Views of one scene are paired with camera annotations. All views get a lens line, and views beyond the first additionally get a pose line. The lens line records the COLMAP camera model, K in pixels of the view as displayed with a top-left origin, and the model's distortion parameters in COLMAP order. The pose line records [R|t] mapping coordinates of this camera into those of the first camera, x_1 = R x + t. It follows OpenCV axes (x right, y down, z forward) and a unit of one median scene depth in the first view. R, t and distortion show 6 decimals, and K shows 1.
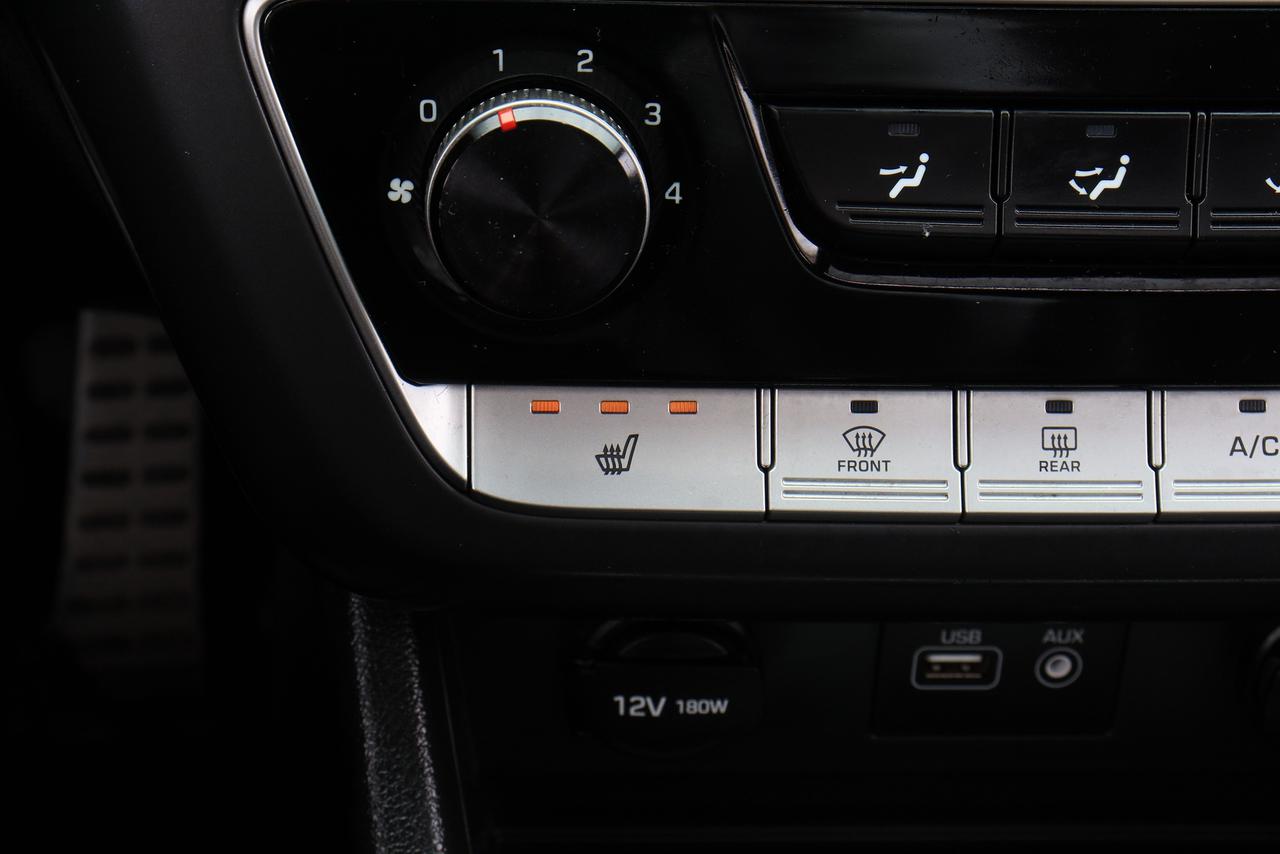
lens RADIAL K [[2096.1, 0, 640.0], [0, 2096.1, 427.0], [0, 0, 1]] dist [0.049853, 0.099619]
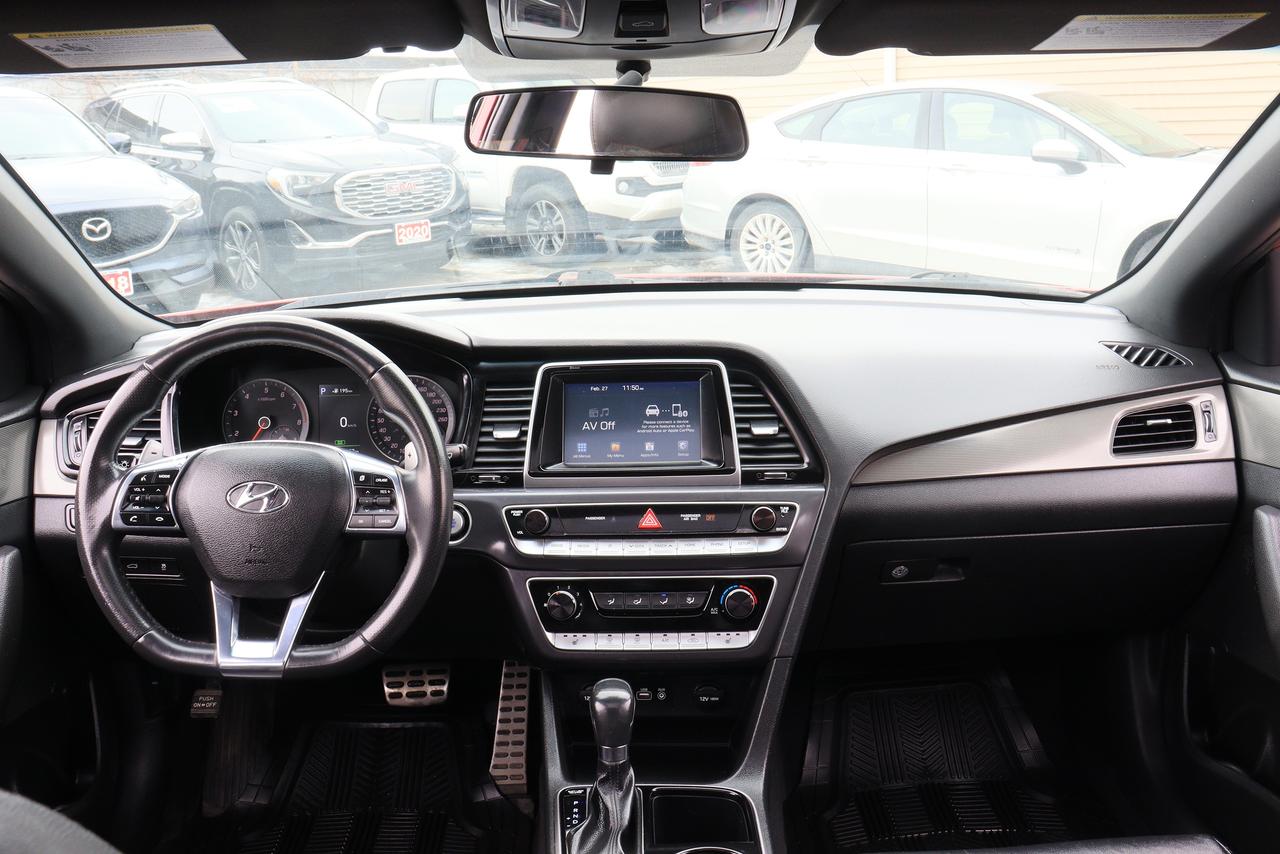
lens RADIAL K [[1117.3, 0, 640.0], [0, 1117.3, 427.0], [0, 0, 1]] dist [-0.168917, 0.185816]
pose [[0.991125, -0.049681, -0.123298, 0.720597], [-0.006982, 0.906799, -0.421506, 0.953713], [0.132748, 0.418626, 0.898404, -2.720429]]
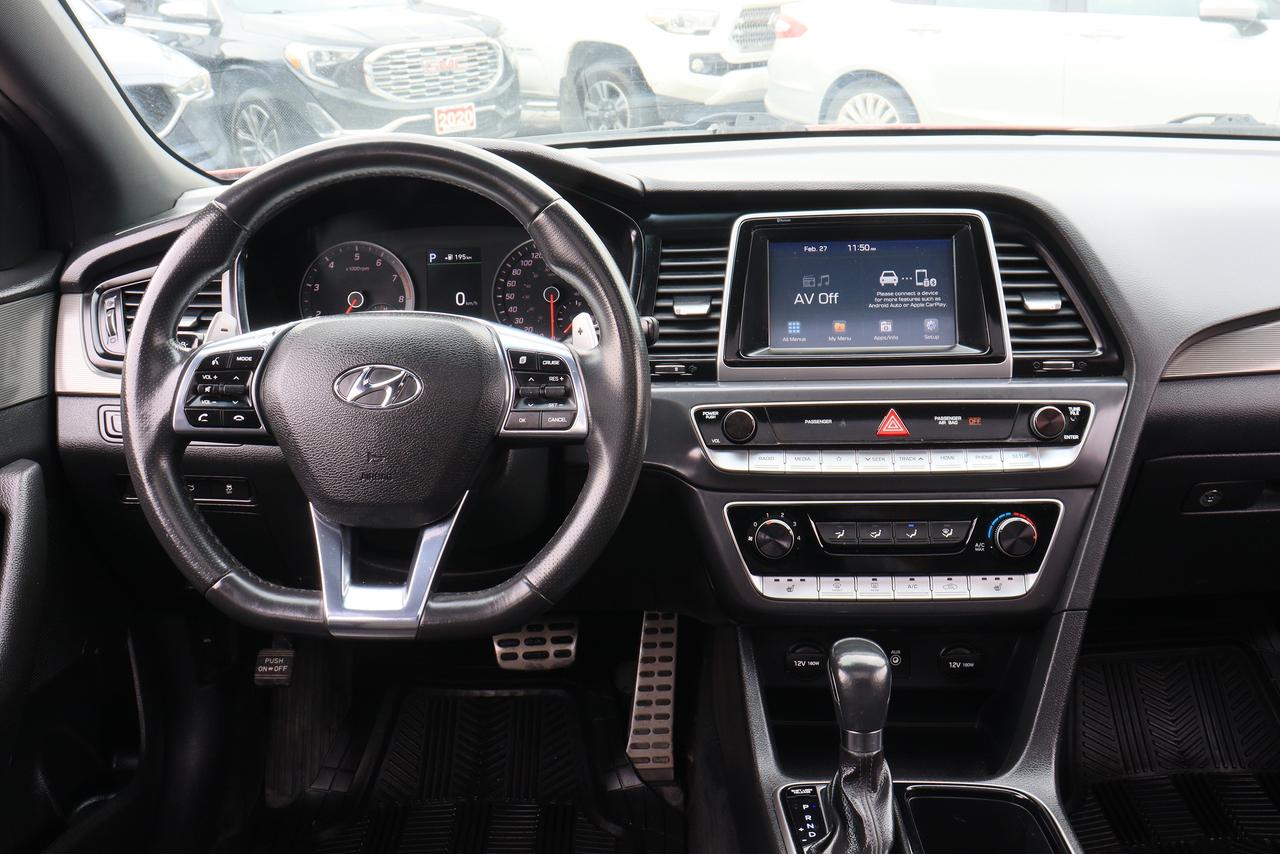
lens RADIAL K [[1247.8, 0, 640.0], [0, 1247.8, 427.0], [0, 0, 1]] dist [-0.145779, 0.234324]
pose [[0.985286, -0.038807, -0.166450, 0.155502], [-0.024981, 0.930724, -0.364868, 0.799684], [0.169078, 0.363658, 0.916060, -2.129403]]
